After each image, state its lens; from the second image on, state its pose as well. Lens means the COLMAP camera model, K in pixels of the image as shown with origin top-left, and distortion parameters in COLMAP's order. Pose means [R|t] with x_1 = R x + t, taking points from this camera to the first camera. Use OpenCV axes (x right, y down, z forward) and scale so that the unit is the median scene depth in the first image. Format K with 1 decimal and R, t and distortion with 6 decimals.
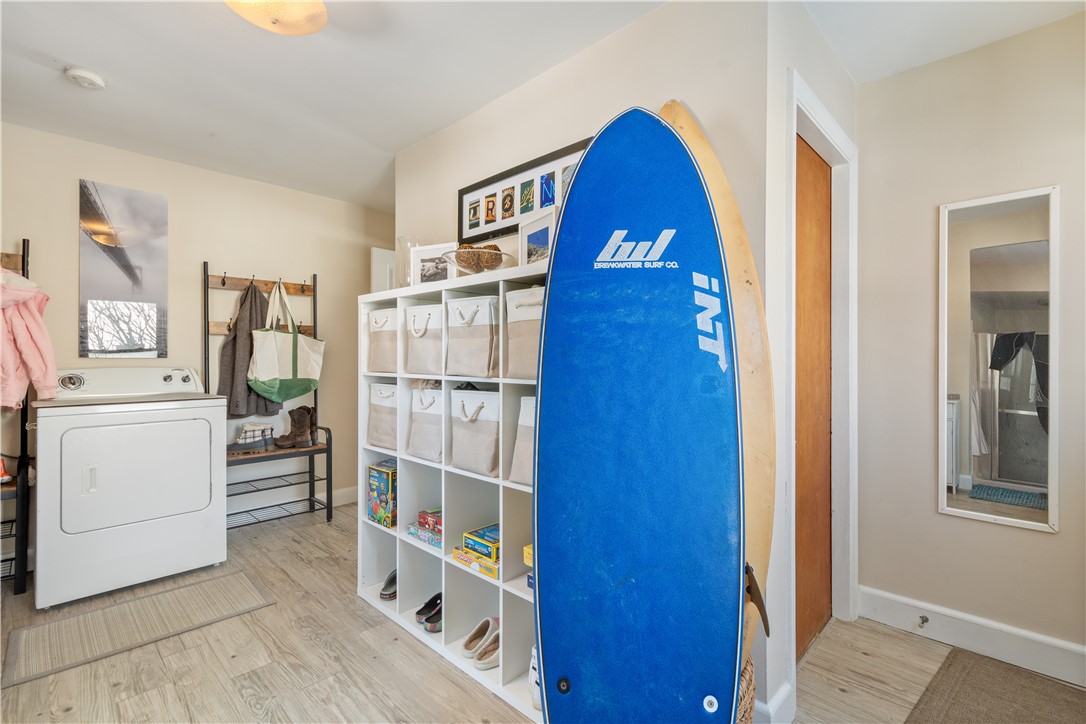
lens RADIAL K [[474.2, 0, 542.9], [0, 474.2, 357.2], [0, 0, 1]] dist [0.002386, 0.000023]
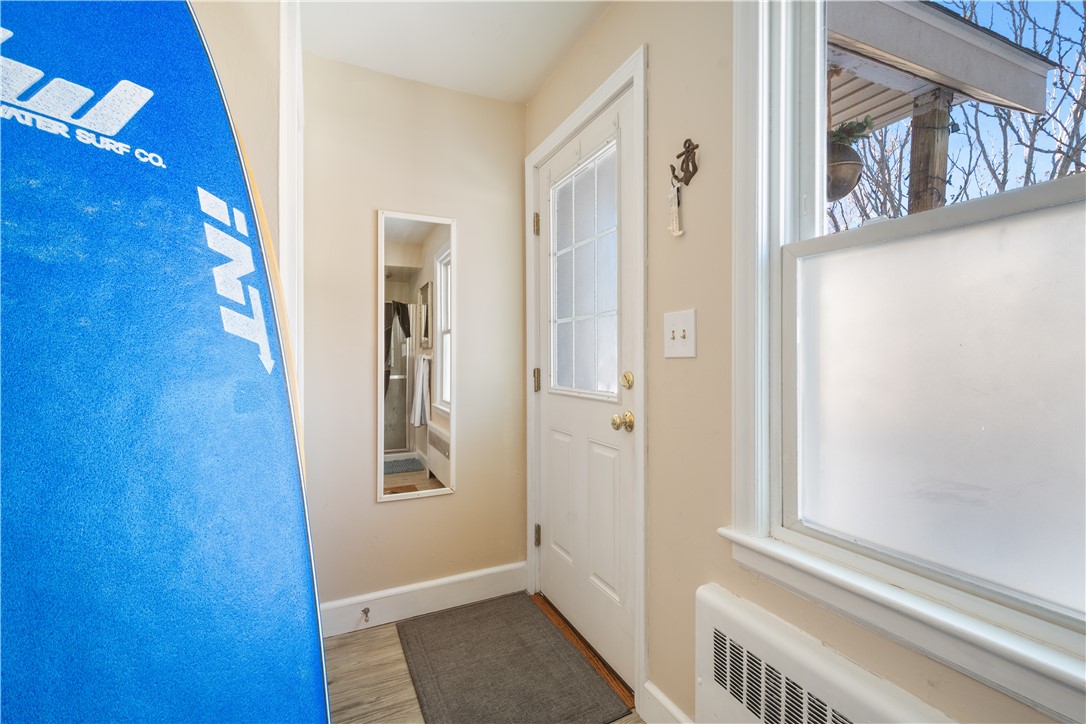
lens RADIAL K [[474.2, 0, 543.9], [0, 474.2, 349.0], [0, 0, 1]] dist [0.002386, 0.000023]
pose [[0.339178, 0.009981, 0.940669, -0.049780], [0.006236, 0.999898, -0.012858, 0.010890], [-0.940701, 0.010227, 0.339081, 0.460585]]
